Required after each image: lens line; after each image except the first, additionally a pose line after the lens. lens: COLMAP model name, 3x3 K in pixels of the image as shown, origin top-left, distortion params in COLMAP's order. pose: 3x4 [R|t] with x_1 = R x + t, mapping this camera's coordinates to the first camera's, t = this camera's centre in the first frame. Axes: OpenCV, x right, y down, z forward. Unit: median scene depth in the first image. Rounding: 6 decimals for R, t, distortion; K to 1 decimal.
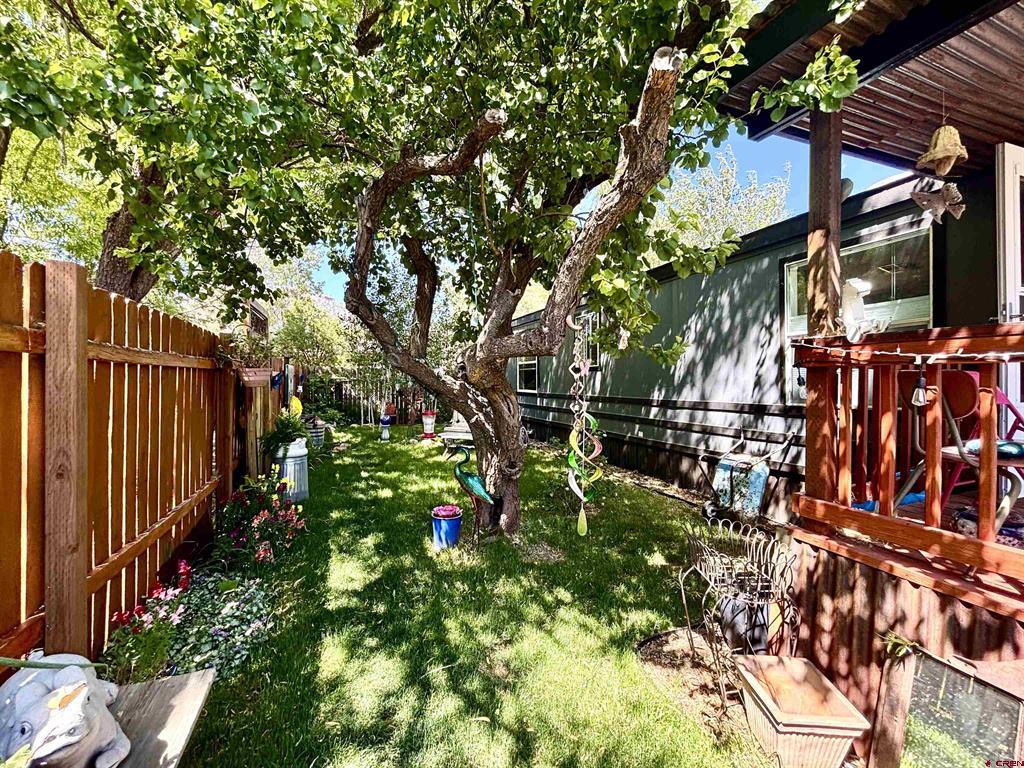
lens RADIAL K [[413.7, 0, 512.4], [0, 413.7, 382.9], [0, 0, 1]] dist [0.001608, 0.001437]
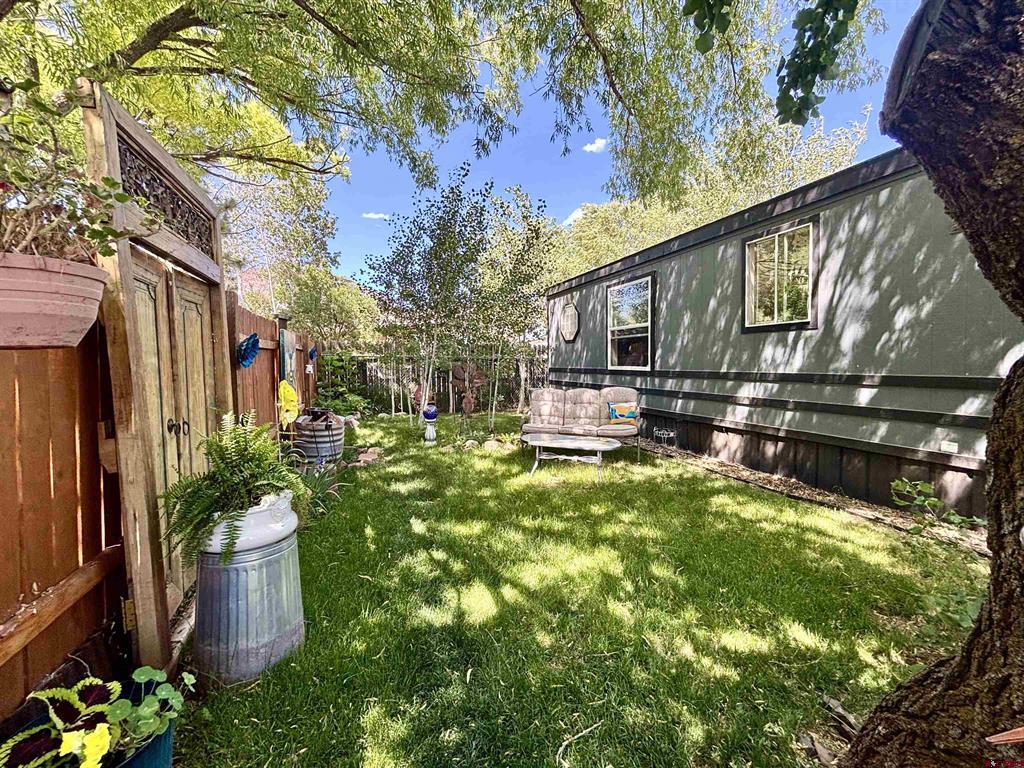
lens RADIAL K [[413.7, 0, 509.4], [0, 413.7, 382.0], [0, 0, 1]] dist [0.001608, 0.001437]
pose [[0.998601, -0.011976, -0.051506, -0.135245], [0.014404, 0.998790, 0.047029, 0.008626], [0.050880, -0.047705, 0.997565, 0.311395]]
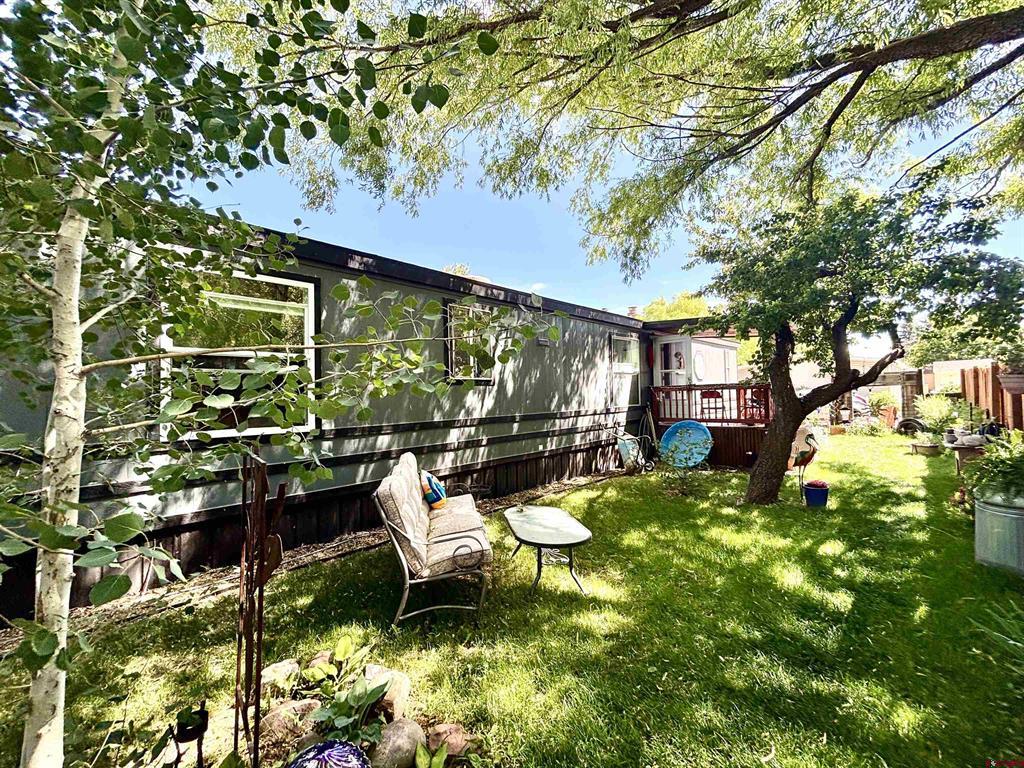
lens RADIAL K [[413.7, 0, 506.6], [0, 413.7, 380.9], [0, 0, 1]] dist [0.001608, 0.001437]
pose [[-0.393764, 0.042756, 0.918216, -0.412887], [0.024871, 0.999047, -0.035854, -0.005857], [-0.918875, 0.008719, -0.394453, 0.981216]]
